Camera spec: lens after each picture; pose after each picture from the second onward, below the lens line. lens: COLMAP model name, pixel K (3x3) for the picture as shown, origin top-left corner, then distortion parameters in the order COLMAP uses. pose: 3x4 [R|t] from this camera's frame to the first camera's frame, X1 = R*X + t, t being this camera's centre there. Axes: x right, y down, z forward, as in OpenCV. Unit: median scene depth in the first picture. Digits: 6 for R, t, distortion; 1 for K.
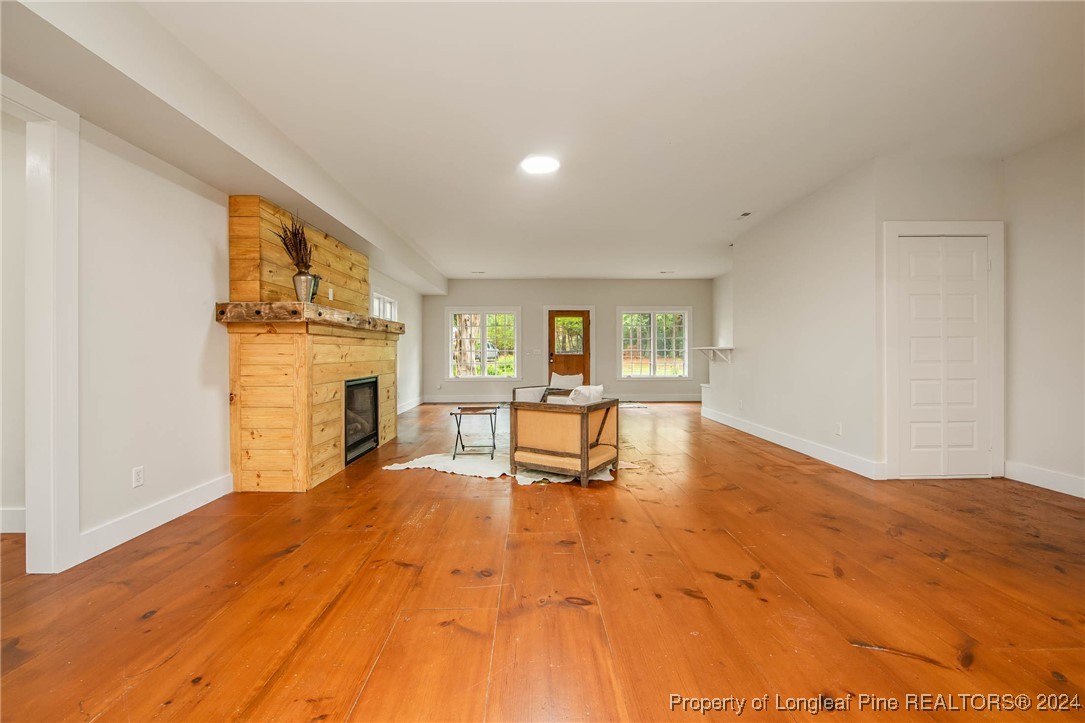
lens RADIAL K [[435.8, 0, 541.0], [0, 435.8, 352.8], [0, 0, 1]] dist [-0.000405, -0.000035]
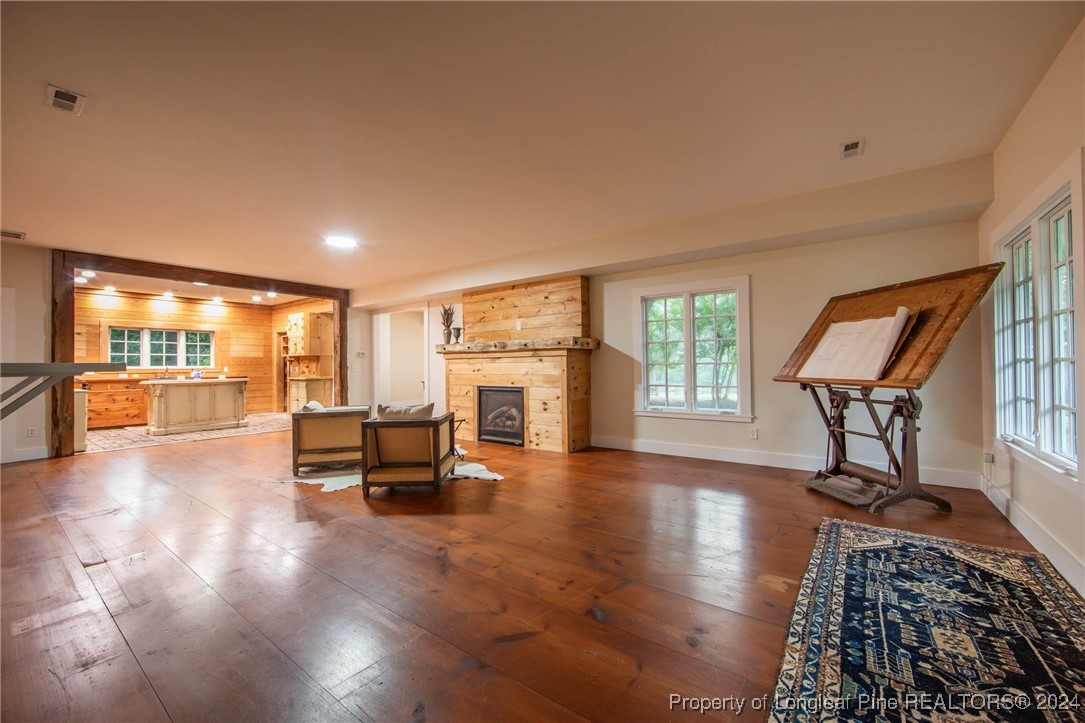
lens RADIAL K [[432.1, 0, 542.5], [0, 432.1, 361.5], [0, 0, 1]] dist [-0.017565, 0.003829]
pose [[-0.607745, 0.004871, -0.794117, 0.735295], [0.013648, 0.999898, -0.004312, -0.016242], [0.794015, -0.013459, -0.607749, 2.431220]]
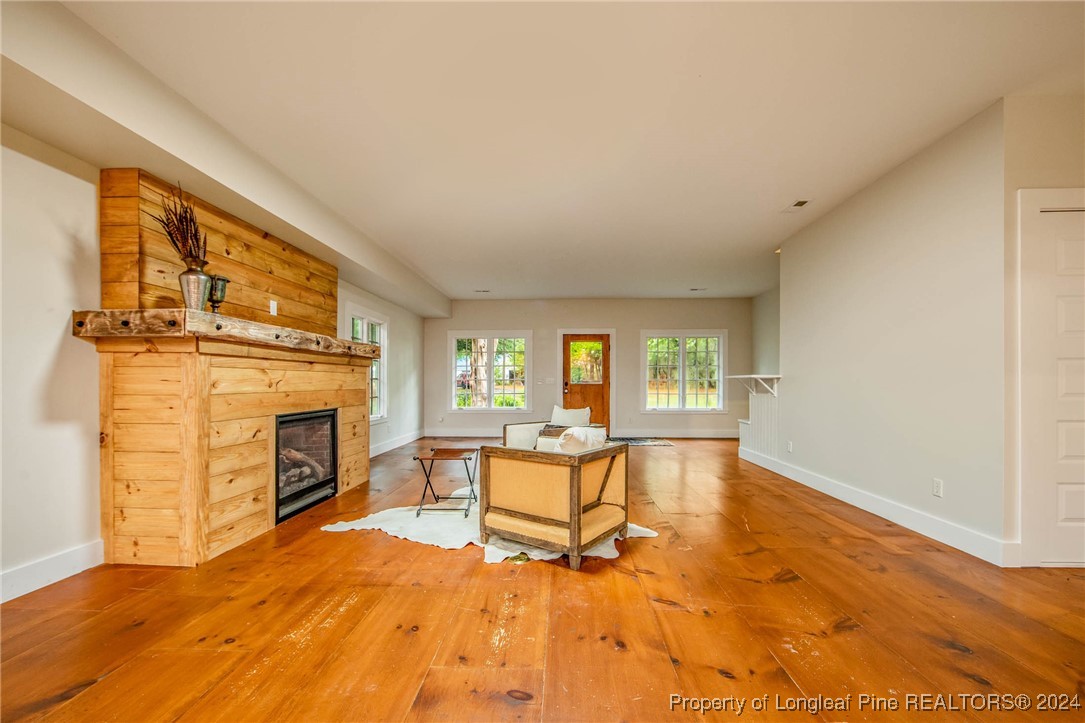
lens RADIAL K [[439.7, 0, 543.5], [0, 439.7, 382.7], [0, 0, 1]] dist [-0.000236, 0.000122]
pose [[0.998118, 0.004094, -0.061192, 0.088935], [-0.004076, 0.999992, 0.000417, 0.003625], [0.061193, -0.000167, 0.998126, 0.273220]]
